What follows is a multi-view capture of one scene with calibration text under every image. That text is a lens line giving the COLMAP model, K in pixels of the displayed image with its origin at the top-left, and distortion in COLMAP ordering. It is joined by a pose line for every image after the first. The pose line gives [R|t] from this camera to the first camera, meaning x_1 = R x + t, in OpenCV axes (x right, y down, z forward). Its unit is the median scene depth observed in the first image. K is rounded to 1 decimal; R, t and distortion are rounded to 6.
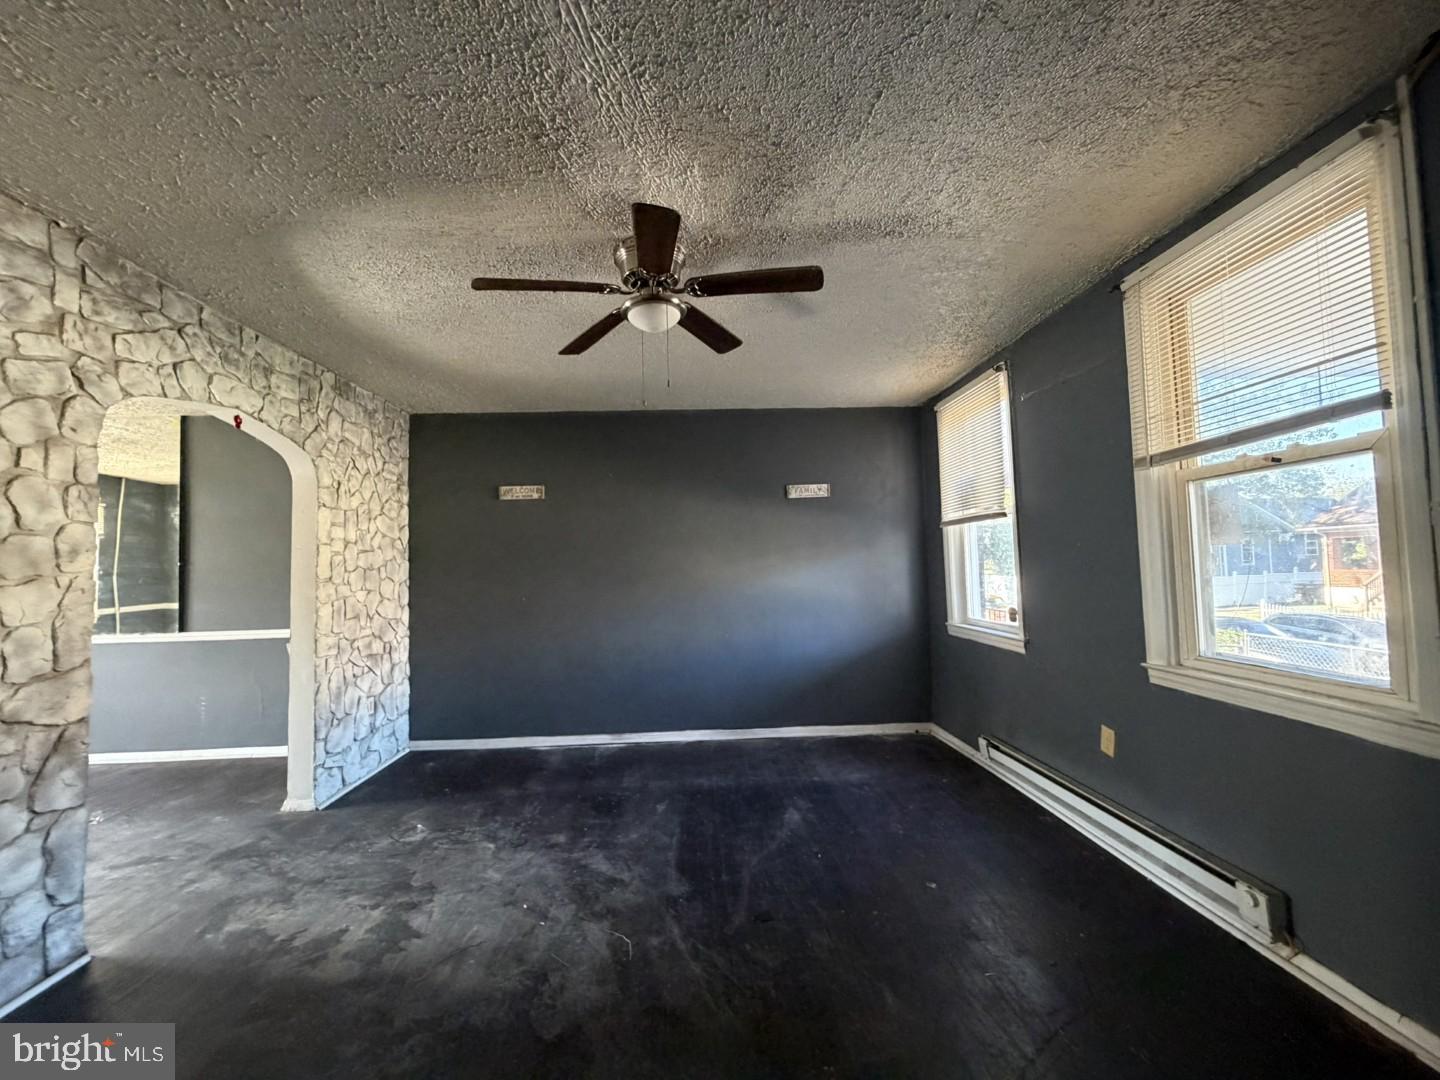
lens RADIAL K [[576.4, 0, 709.7], [0, 576.4, 538.4], [0, 0, 1]] dist [0.002844, -0.000502]
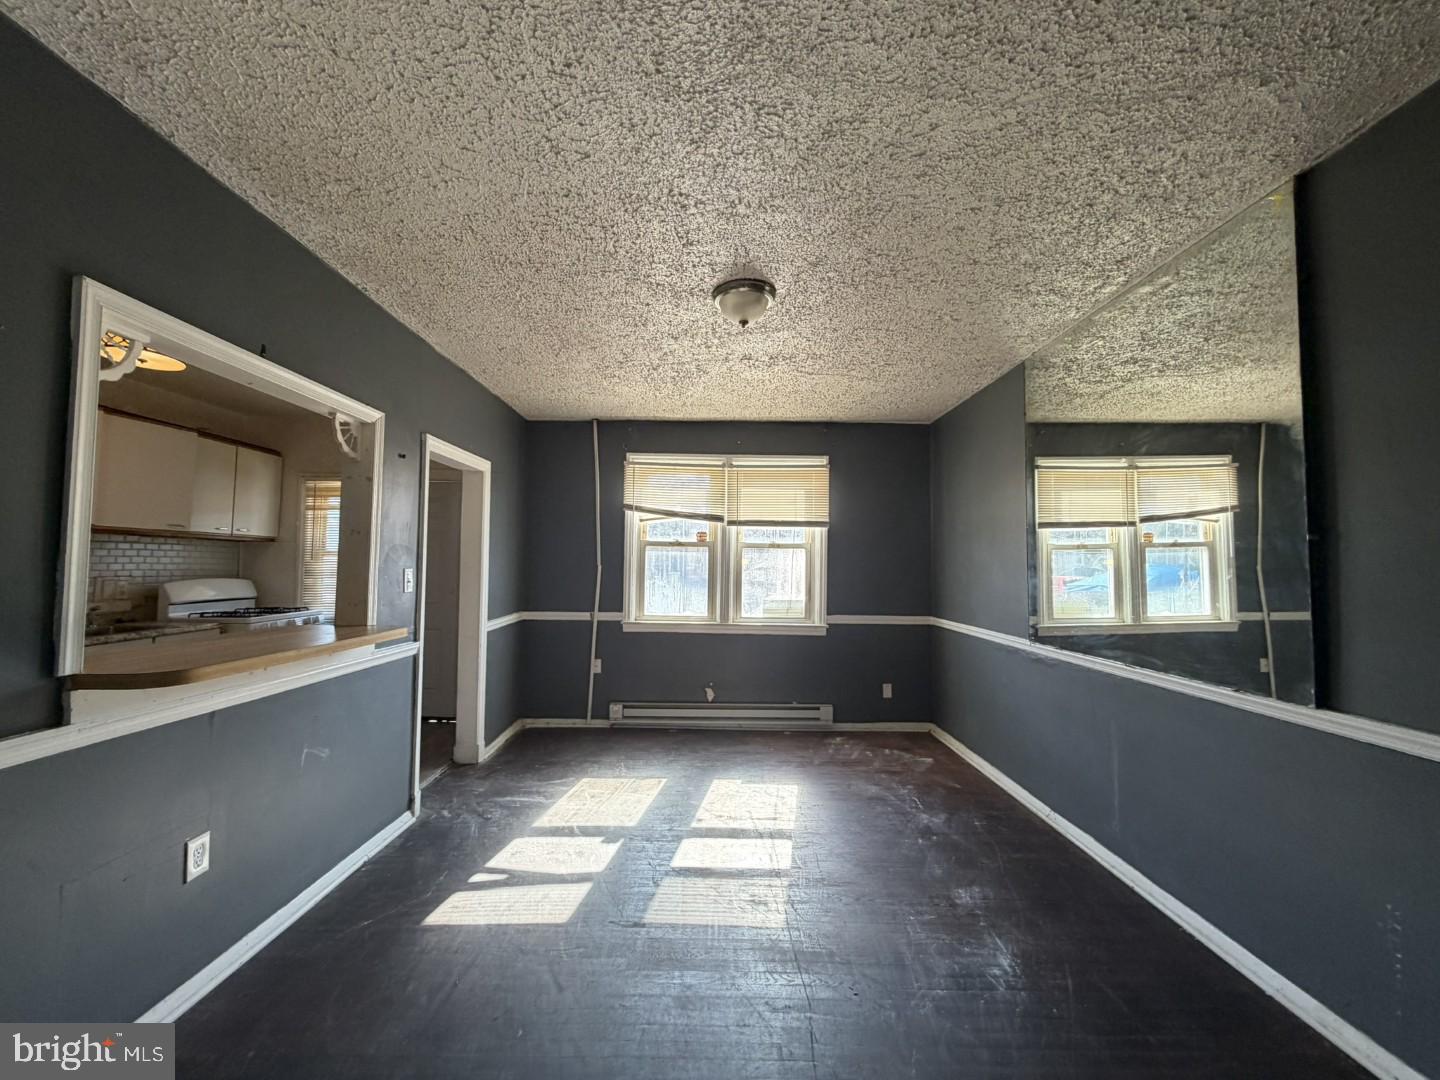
lens RADIAL K [[576.4, 0, 713.8], [0, 576.4, 538.3], [0, 0, 1]] dist [0.002844, -0.000502]
pose [[-0.042454, -0.026104, -0.998757, -0.686883], [0.039184, 0.998846, -0.027772, 0.055862], [0.998330, -0.040315, -0.041382, 0.831022]]
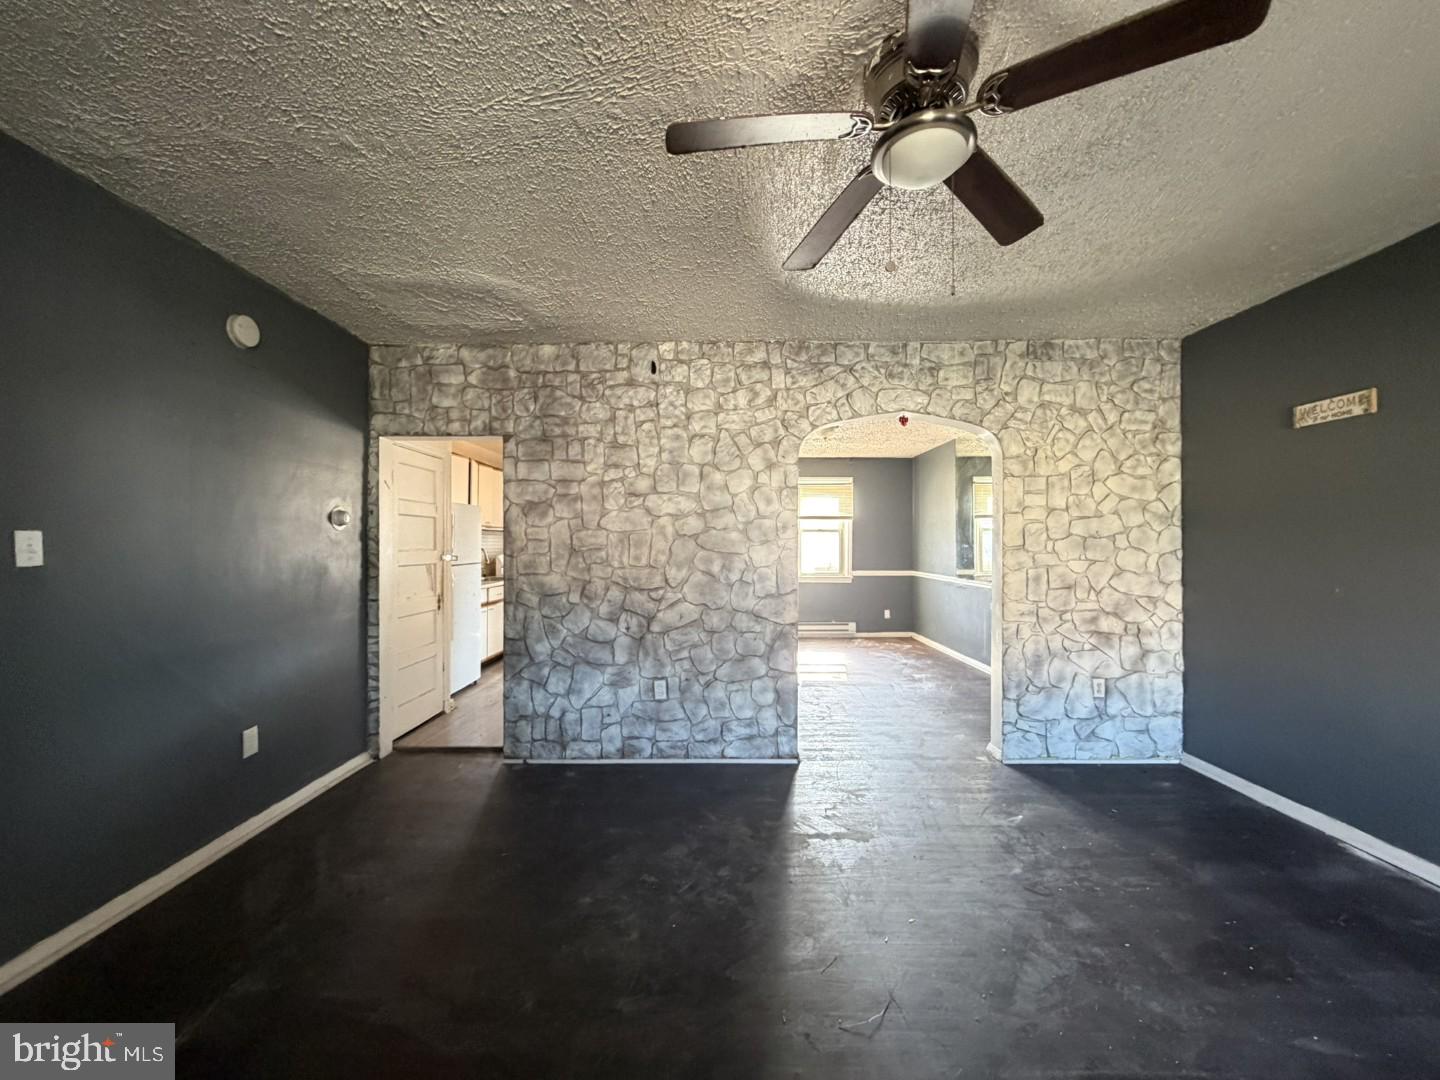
lens RADIAL K [[576.4, 0, 718.3], [0, 576.4, 539.0], [0, 0, 1]] dist [0.002844, -0.000502]
pose [[-0.038430, 0.014362, -0.999158, 0.417155], [0.052590, 0.998540, 0.012330, 0.017889], [0.997876, -0.052072, -0.039129, 0.560336]]
